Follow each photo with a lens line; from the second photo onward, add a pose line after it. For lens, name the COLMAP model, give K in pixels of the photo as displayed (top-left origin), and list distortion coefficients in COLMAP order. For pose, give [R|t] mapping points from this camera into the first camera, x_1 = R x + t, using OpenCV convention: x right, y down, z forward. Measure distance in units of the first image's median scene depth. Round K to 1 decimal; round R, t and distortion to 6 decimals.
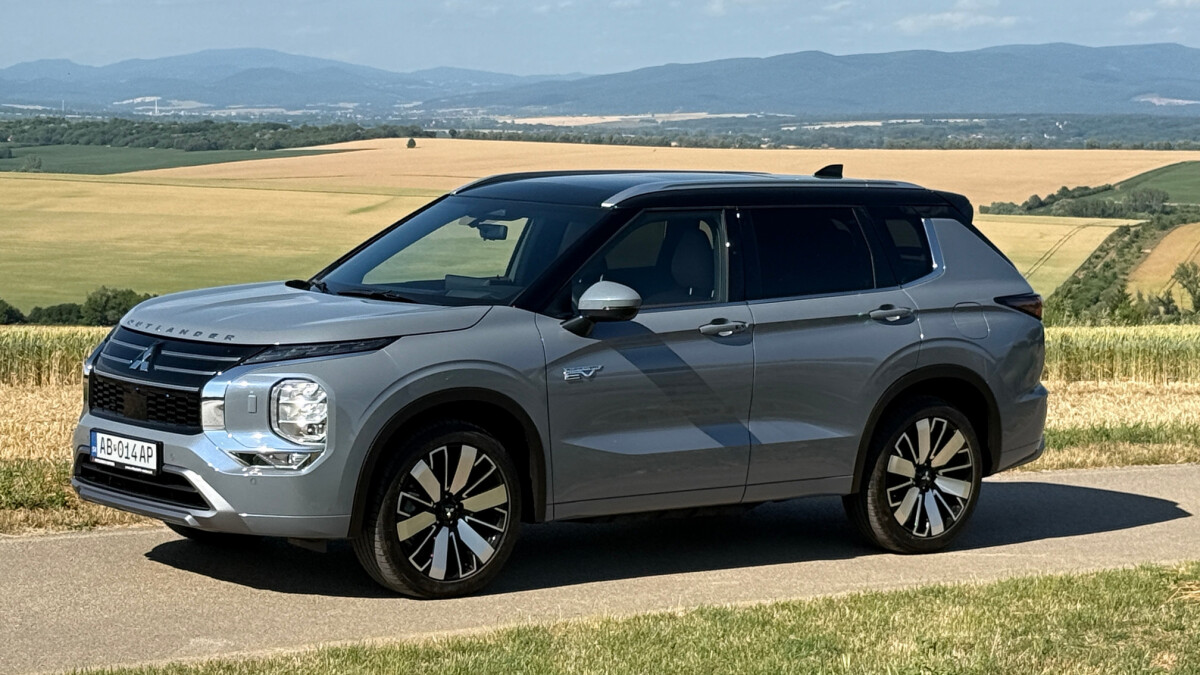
lens RADIAL K [[3044.1, 0, 600.9], [0, 3044.1, 340.5], [0, 0, 1]] dist [-0.031899, 0.000000]
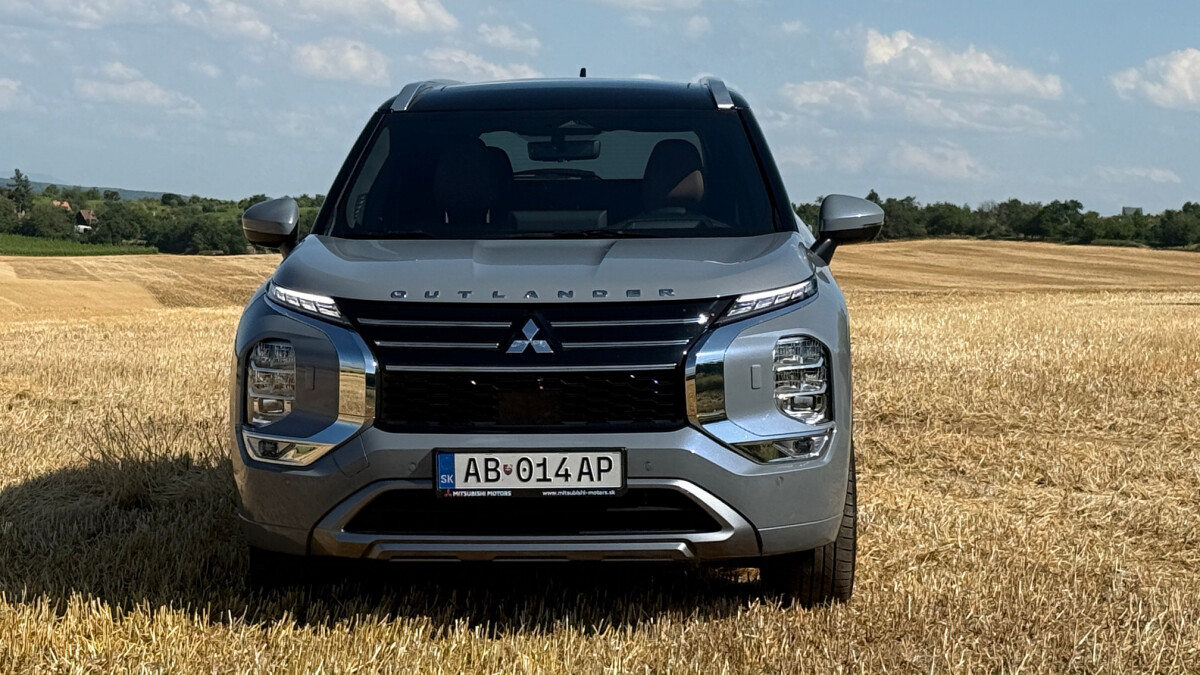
lens RADIAL K [[3035.5, 0, 600.7], [0, 3035.5, 334.5], [0, 0, 1]] dist [-0.590997, 0.000000]
pose [[0.658592, -0.090581, 0.747028, -0.650961], [0.090044, 0.995082, 0.041274, -0.021480], [-0.747093, 0.040083, 0.663510, 0.523041]]
